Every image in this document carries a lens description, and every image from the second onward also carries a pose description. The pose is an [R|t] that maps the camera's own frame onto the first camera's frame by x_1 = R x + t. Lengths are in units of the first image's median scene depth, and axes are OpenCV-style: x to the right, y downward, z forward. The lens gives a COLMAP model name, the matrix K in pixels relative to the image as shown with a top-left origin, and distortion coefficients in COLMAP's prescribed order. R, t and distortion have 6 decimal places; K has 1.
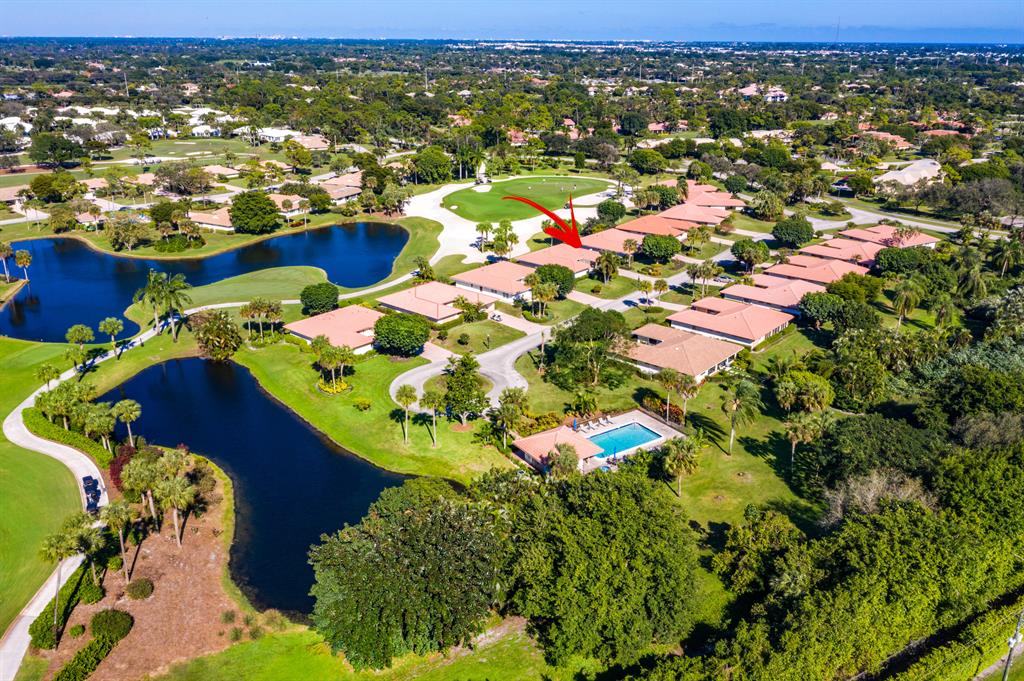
lens RADIAL K [[811.9, 0, 514.8], [0, 811.9, 343.0], [0, 0, 1]] dist [-0.004848, 0.007515]
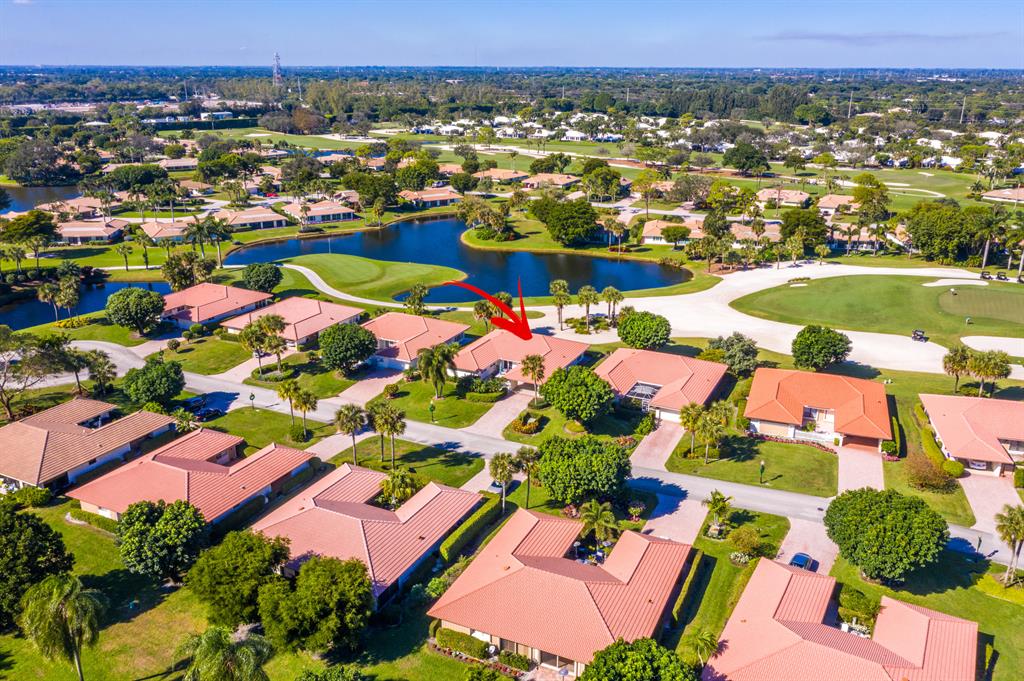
lens RADIAL K [[811.9, 0, 515.5], [0, 811.9, 338.2], [0, 0, 1]] dist [-0.004848, 0.007515]
pose [[0.247875, 0.305143, -0.919481, 0.487998], [-0.344729, 0.914763, 0.210644, -0.189005], [0.905384, 0.264758, 0.331938, 0.594478]]
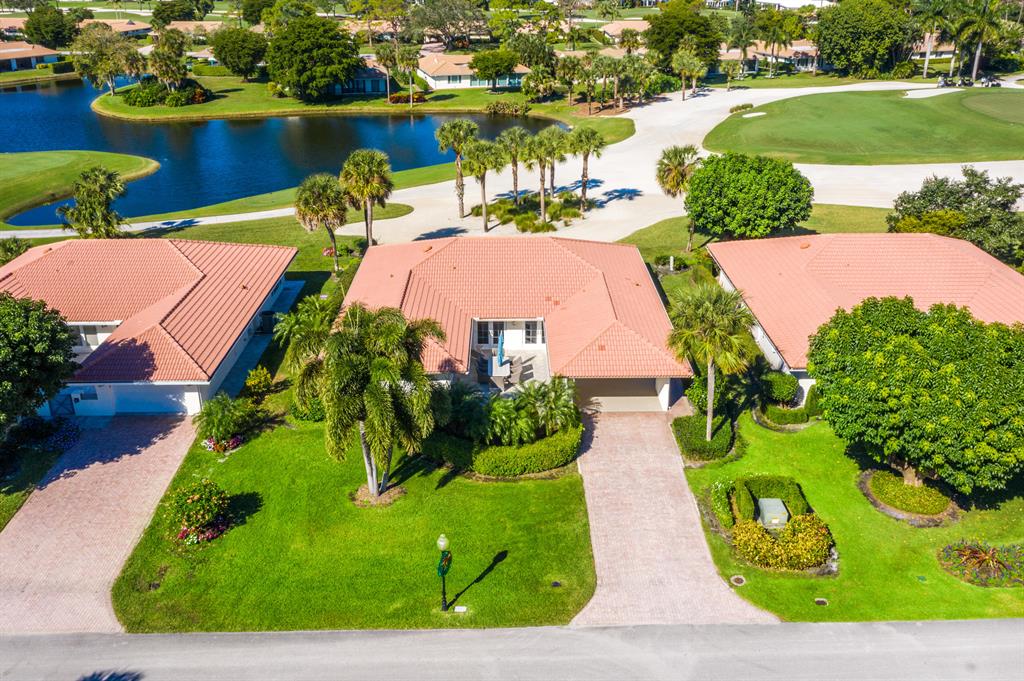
lens RADIAL K [[886.4, 0, 518.0], [0, 886.4, 328.9], [0, 0, 1]] dist [0.001573, -0.001819]
pose [[0.659291, 0.289238, -0.694029, 0.183165], [-0.262569, 0.953503, 0.147948, -0.101910], [0.704551, 0.084689, 0.704582, 0.627791]]
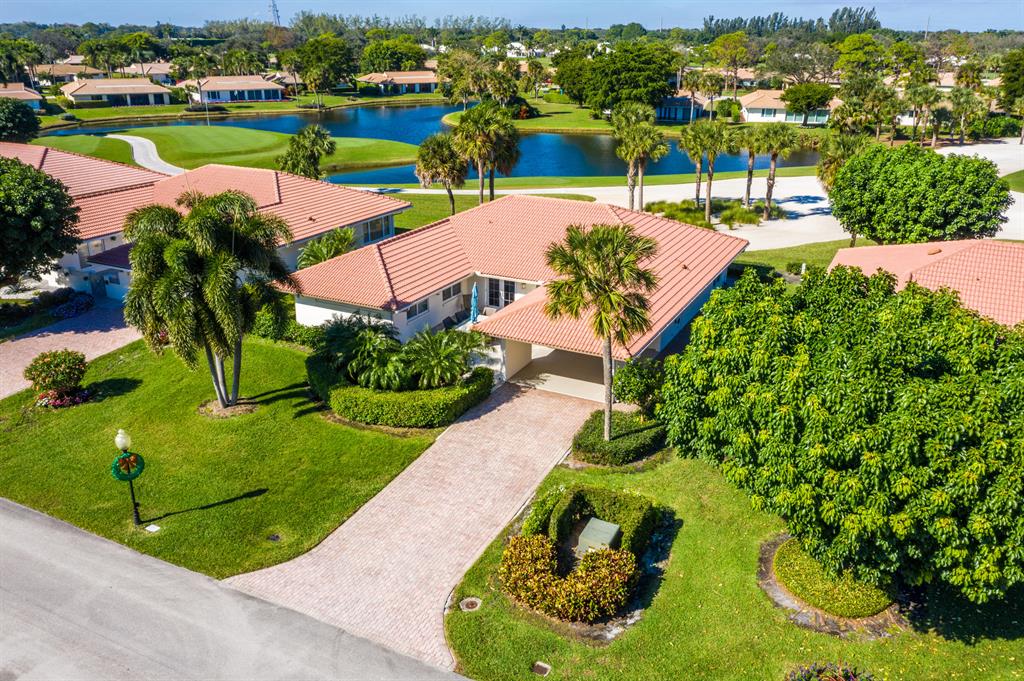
lens RADIAL K [[811.9, 0, 517.4], [0, 811.9, 342.2], [0, 0, 1]] dist [-0.004848, 0.007515]
pose [[0.231089, 0.344910, -0.909744, 0.192762], [-0.348607, 0.902324, 0.253545, -0.103604], [0.908334, 0.258552, 0.328755, 0.708888]]
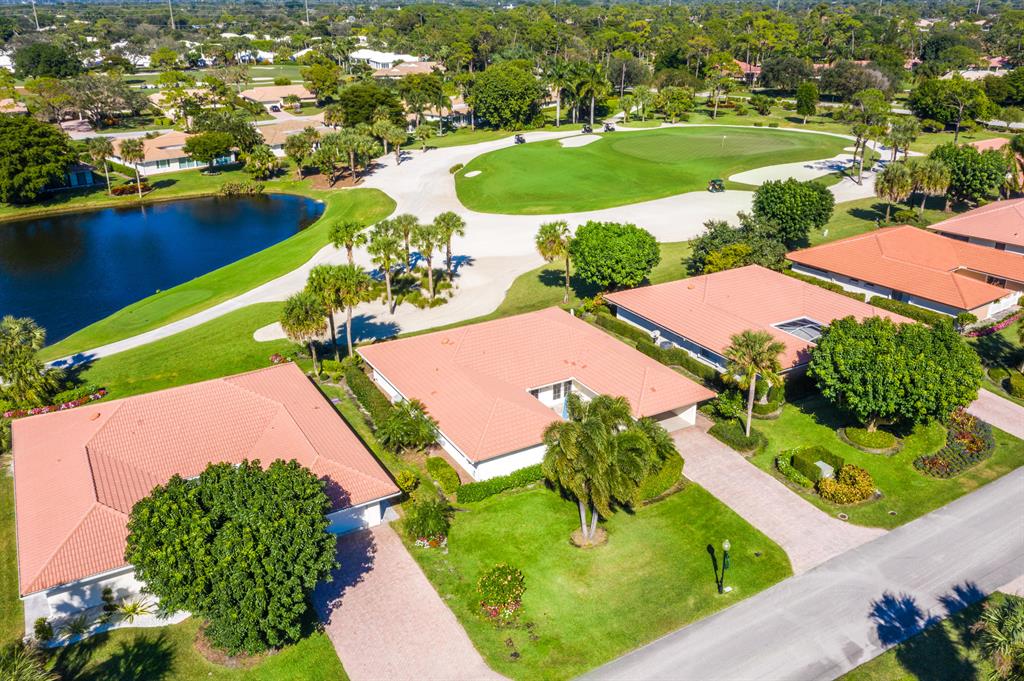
lens RADIAL K [[834.5, 0, 515.3], [0, 834.5, 345.3], [0, 0, 1]] dist [0.001907, 0.003212]
pose [[0.942895, 0.119988, -0.310729, 0.114039], [-0.108718, 0.992637, 0.053407, -0.097064], [0.314849, -0.016576, 0.948997, 0.547810]]
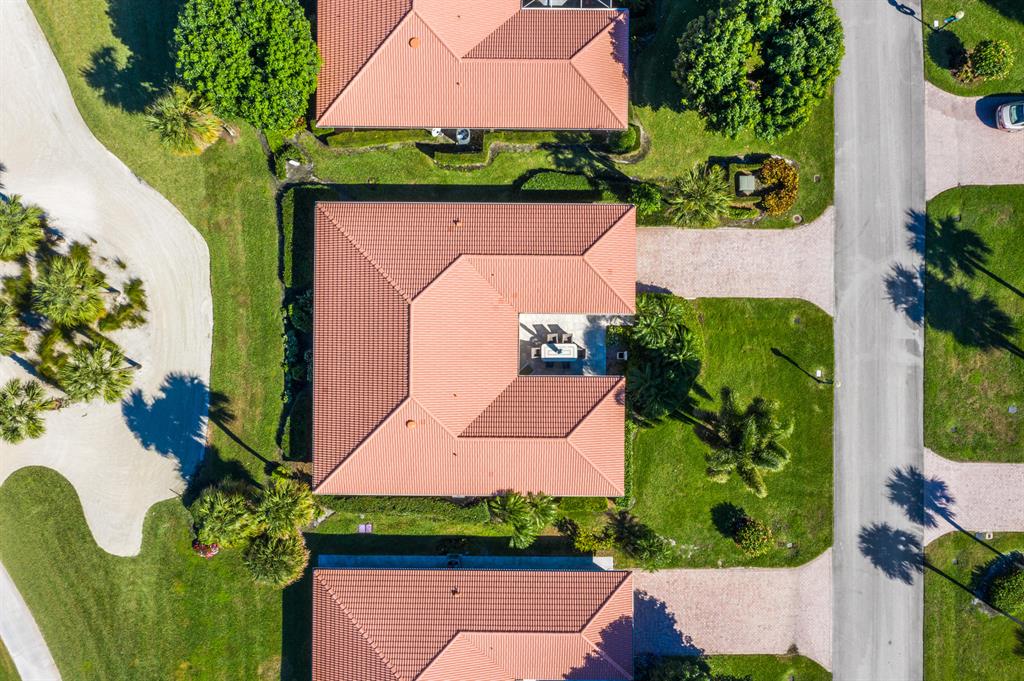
lens RADIAL K [[811.9, 0, 512.8], [0, 811.9, 336.6], [0, 0, 1]] dist [-0.004848, 0.007515]
pose [[0.765307, -0.643639, -0.005806, 0.058515], [0.232423, 0.267924, 0.934985, -0.252534], [-0.600237, -0.716899, 0.354641, 0.688115]]
